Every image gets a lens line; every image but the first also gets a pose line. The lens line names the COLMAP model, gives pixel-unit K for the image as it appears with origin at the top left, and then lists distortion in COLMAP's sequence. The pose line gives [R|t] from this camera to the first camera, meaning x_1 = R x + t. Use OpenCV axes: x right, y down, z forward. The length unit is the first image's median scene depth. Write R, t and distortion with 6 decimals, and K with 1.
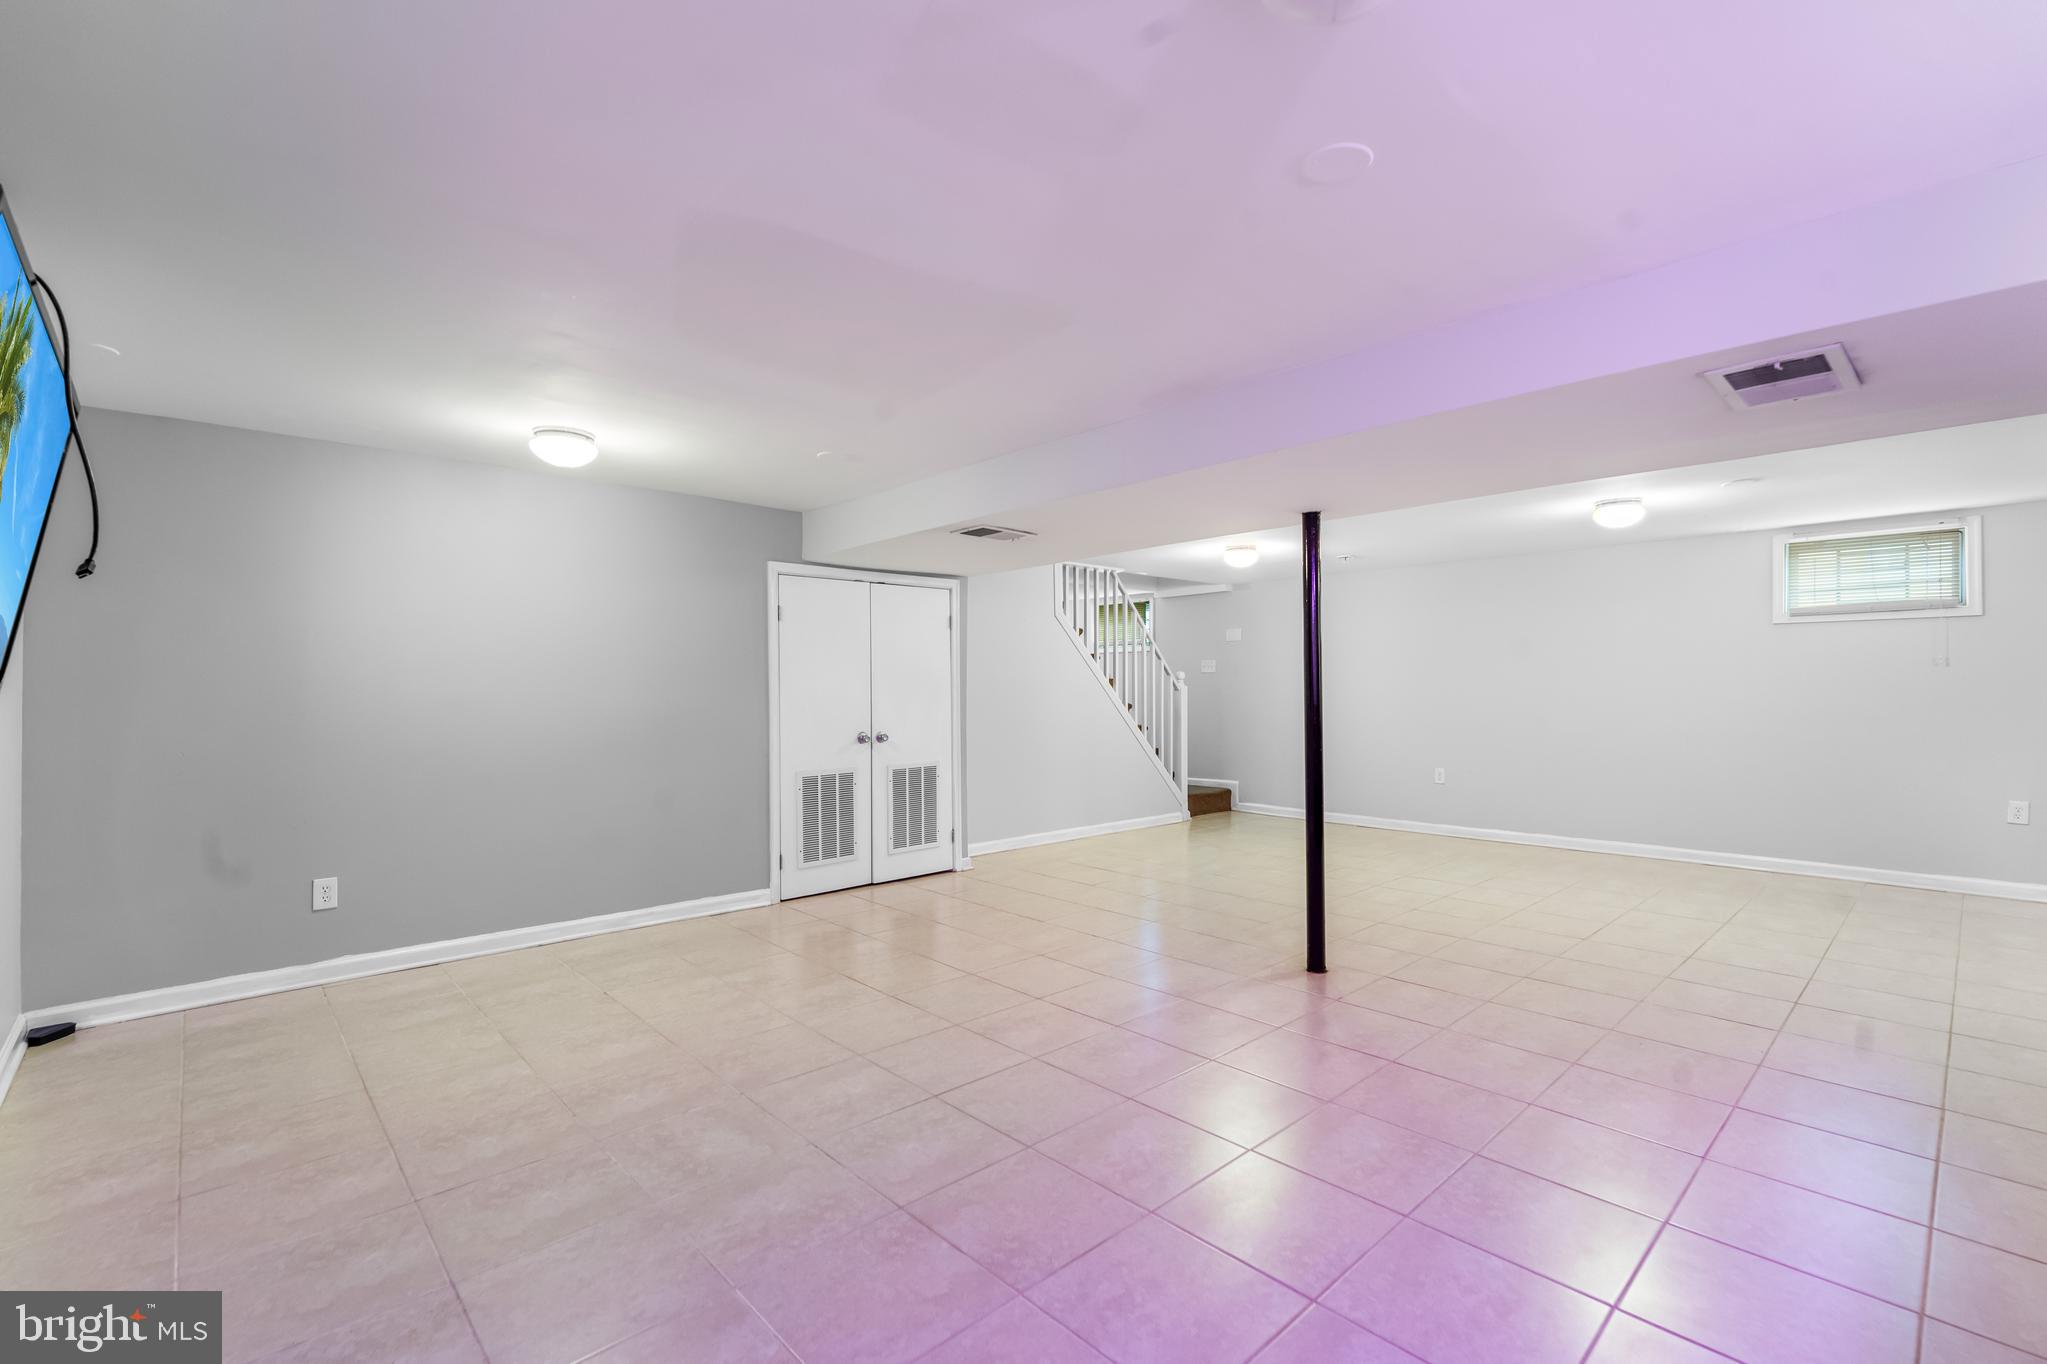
lens RADIAL K [[896.8, 0, 1028.9], [0, 896.8, 683.0], [0, 0, 1]] dist [-0.007106, 0.000911]
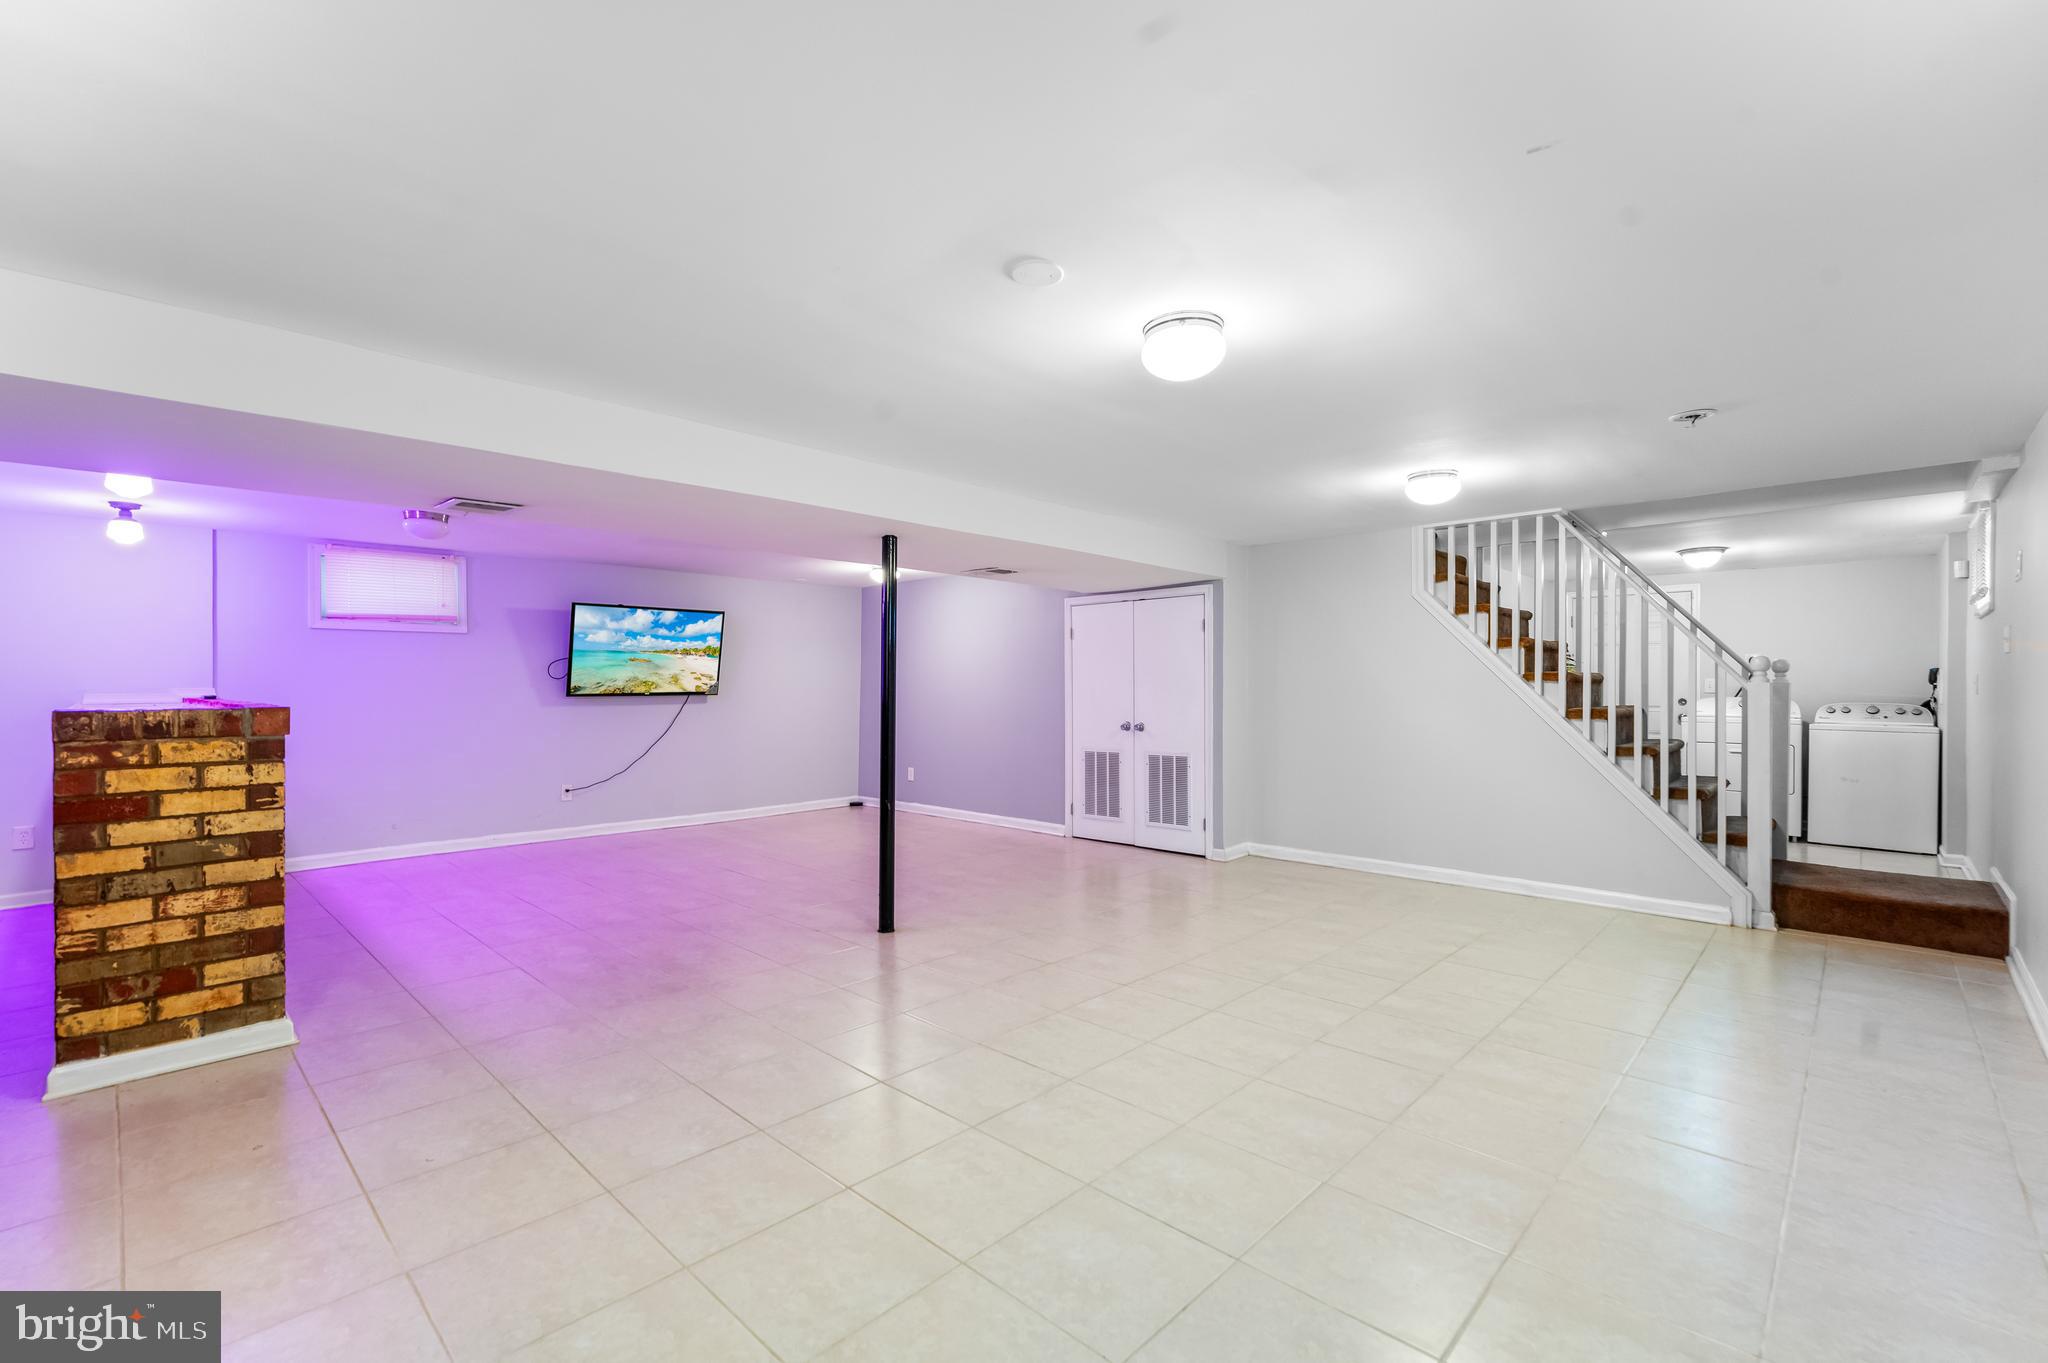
lens RADIAL K [[897.3, 0, 1016.6], [0, 897.3, 689.3], [0, 0, 1]] dist [-0.007106, 0.000911]
pose [[0.036939, 0.000259, -0.999317, 1.056738], [0.001477, 0.999999, 0.000313, 0.008788], [0.999316, -0.001487, 0.036939, 0.797617]]
